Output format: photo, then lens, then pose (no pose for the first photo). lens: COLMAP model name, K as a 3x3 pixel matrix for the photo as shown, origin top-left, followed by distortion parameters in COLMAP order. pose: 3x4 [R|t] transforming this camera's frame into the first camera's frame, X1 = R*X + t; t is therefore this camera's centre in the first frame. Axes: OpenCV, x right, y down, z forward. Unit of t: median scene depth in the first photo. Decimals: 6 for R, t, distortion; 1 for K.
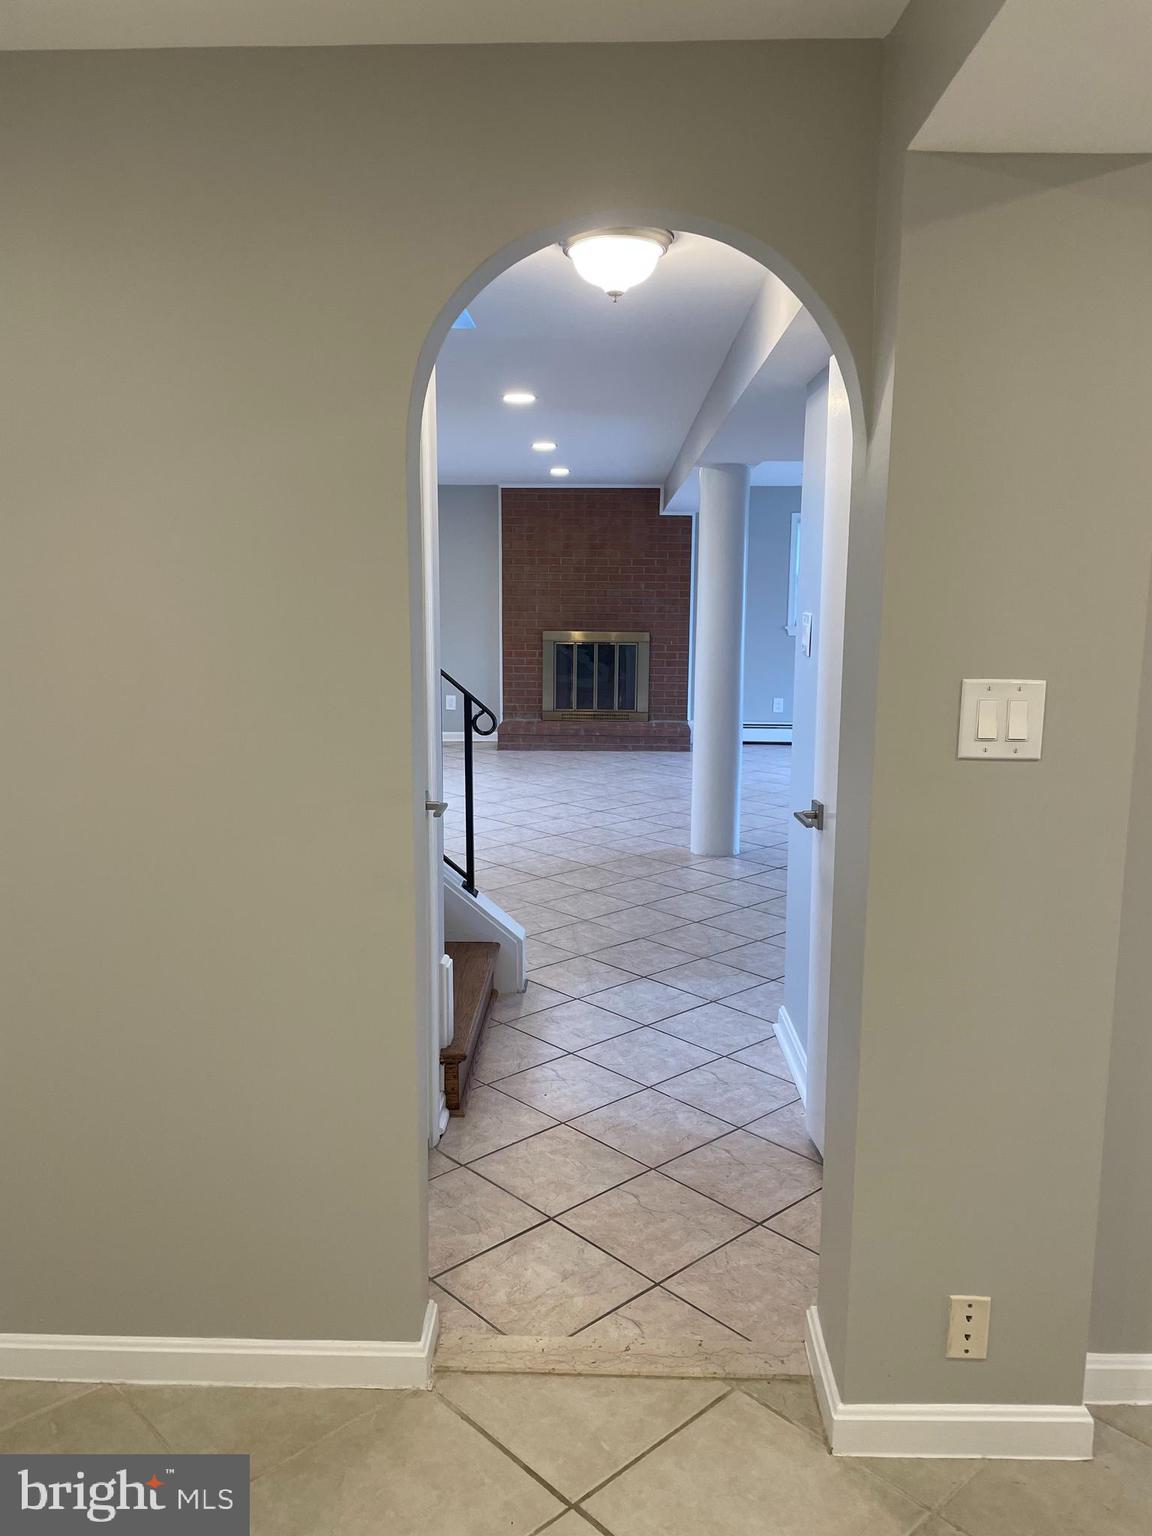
lens RADIAL K [[1172.0, 0, 576.0], [0, 1172.0, 768.0], [0, 0, 1]] dist [0.087414, -0.138550]
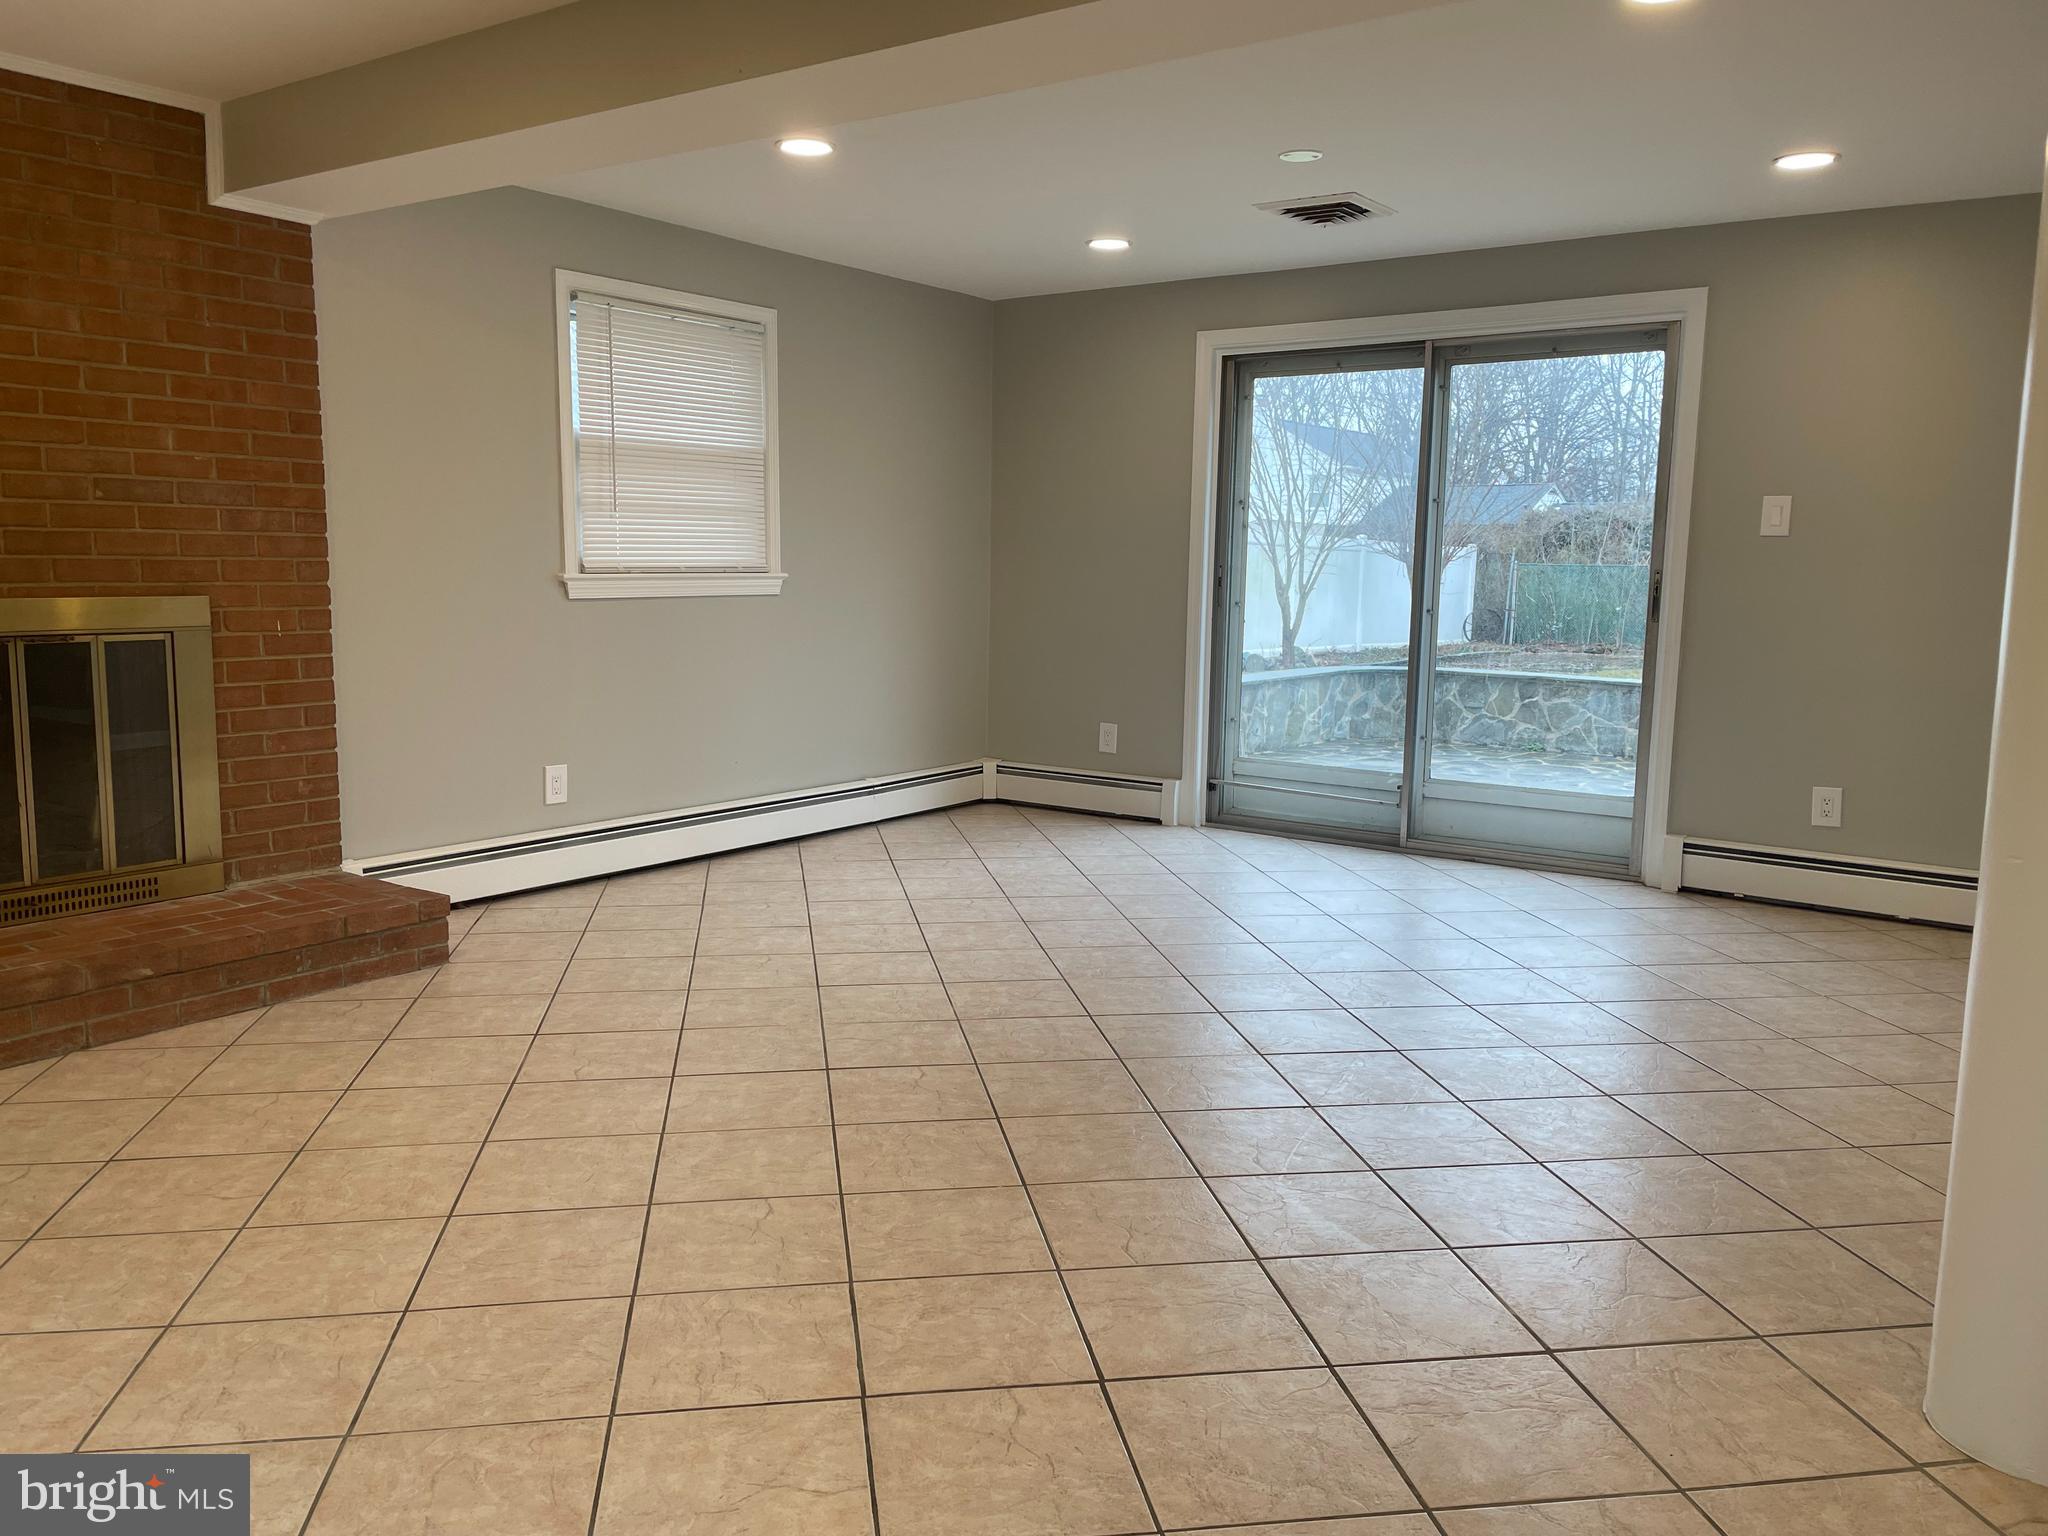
lens RADIAL K [[1562.7, 0, 1024.0], [0, 1562.7, 768.0], [0, 0, 1]] dist [0.087414, -0.138550]
pose [[0.545719, -0.113359, 0.830266, -0.164392], [0.118672, 0.991276, 0.057342, -0.070738], [-0.829523, 0.067237, 0.554411, 0.608148]]
